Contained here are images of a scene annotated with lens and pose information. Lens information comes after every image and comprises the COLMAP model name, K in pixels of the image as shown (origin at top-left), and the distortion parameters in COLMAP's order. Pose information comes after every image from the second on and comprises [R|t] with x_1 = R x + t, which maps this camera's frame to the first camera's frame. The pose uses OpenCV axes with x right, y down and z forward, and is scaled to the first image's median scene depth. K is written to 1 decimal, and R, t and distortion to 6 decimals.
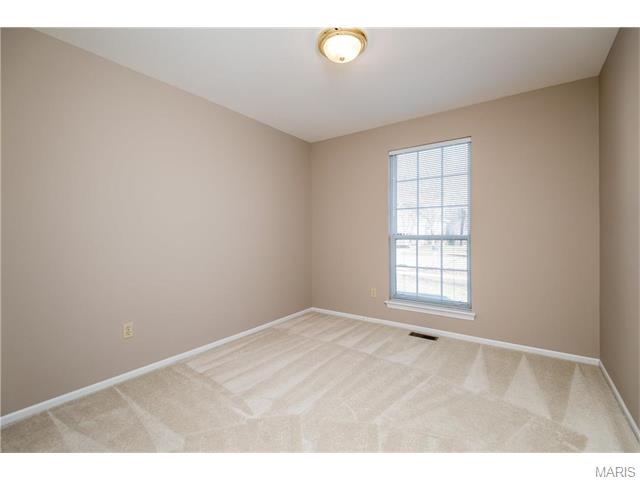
lens RADIAL K [[291.6, 0, 318.1], [0, 291.6, 237.8], [0, 0, 1]] dist [0.004918, -0.000170]
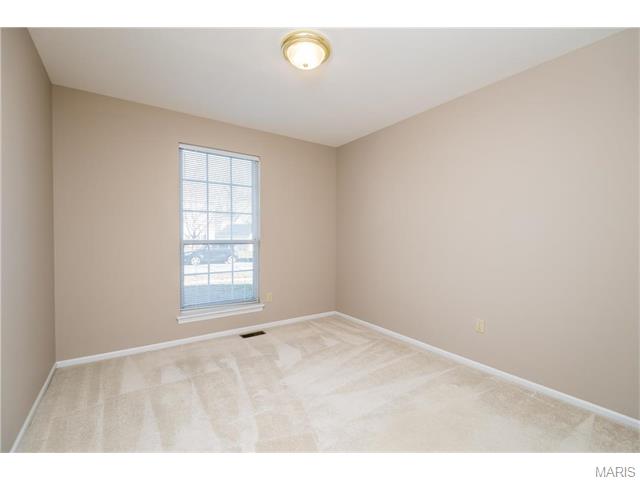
lens RADIAL K [[291.6, 0, 319.7], [0, 291.6, 239.7], [0, 0, 1]] dist [0.004918, -0.000170]
pose [[0.309803, -0.000178, 0.950801, -0.493688], [0.009683, 0.999949, -0.002967, -0.003042], [-0.950752, 0.010125, 0.309788, 0.368736]]
